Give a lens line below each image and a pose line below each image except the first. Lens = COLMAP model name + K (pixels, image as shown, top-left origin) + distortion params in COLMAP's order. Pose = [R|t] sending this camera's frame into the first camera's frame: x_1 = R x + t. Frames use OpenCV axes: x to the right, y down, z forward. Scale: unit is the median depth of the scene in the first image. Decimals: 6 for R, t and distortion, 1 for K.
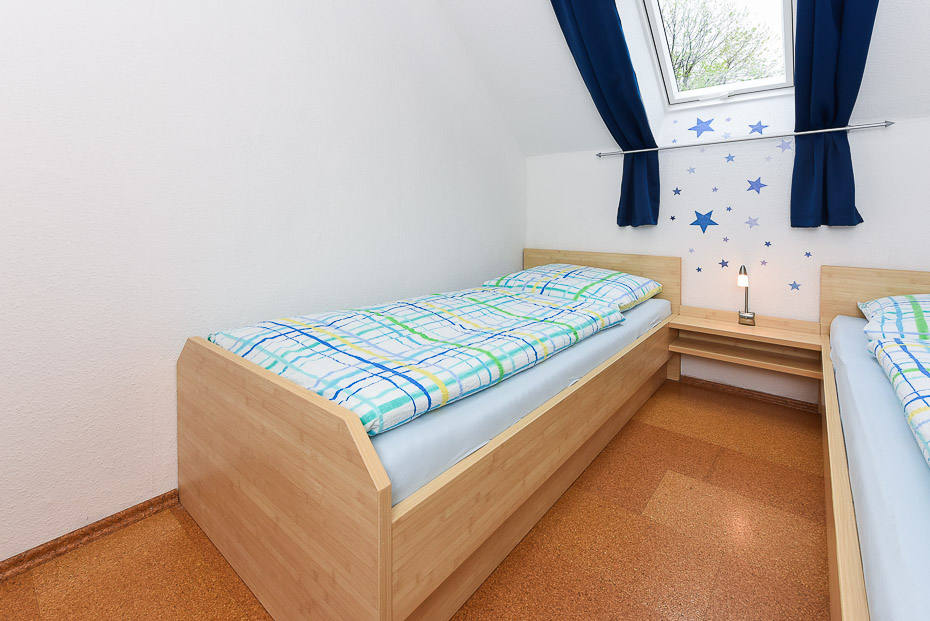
lens RADIAL K [[408.6, 0, 465.4], [0, 408.6, 240.5], [0, 0, 1]] dist [-0.000626, -0.000704]
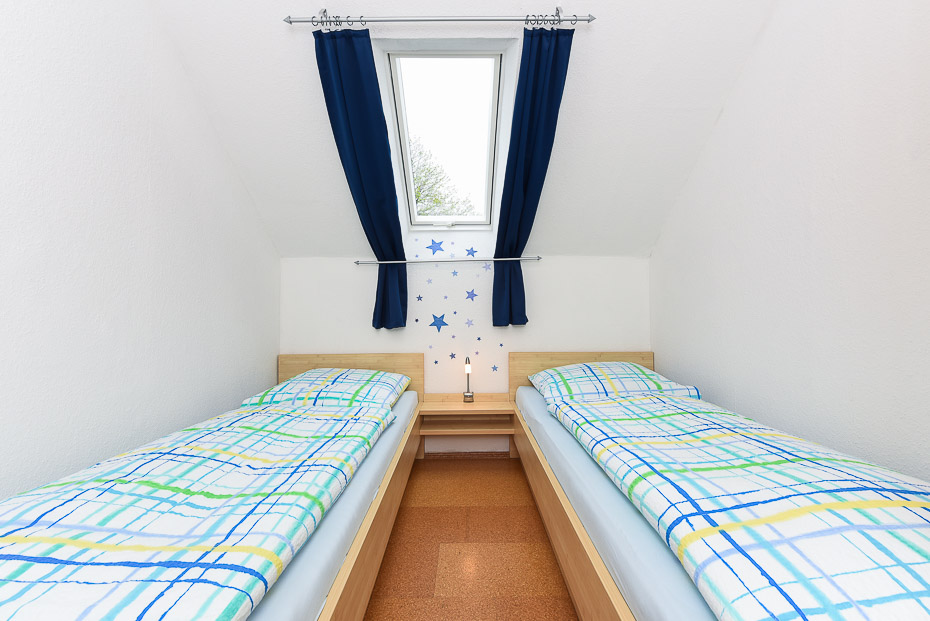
lens RADIAL K [[384.2, 0, 465.0], [0, 384.2, 310.5], [0, 0, 1]] dist [0.000014, -0.000711]
pose [[0.773255, -0.001088, 0.634094, -0.102551], [0.035660, 0.998491, -0.041774, -0.036890], [-0.633091, 0.054914, 0.772127, 0.060399]]
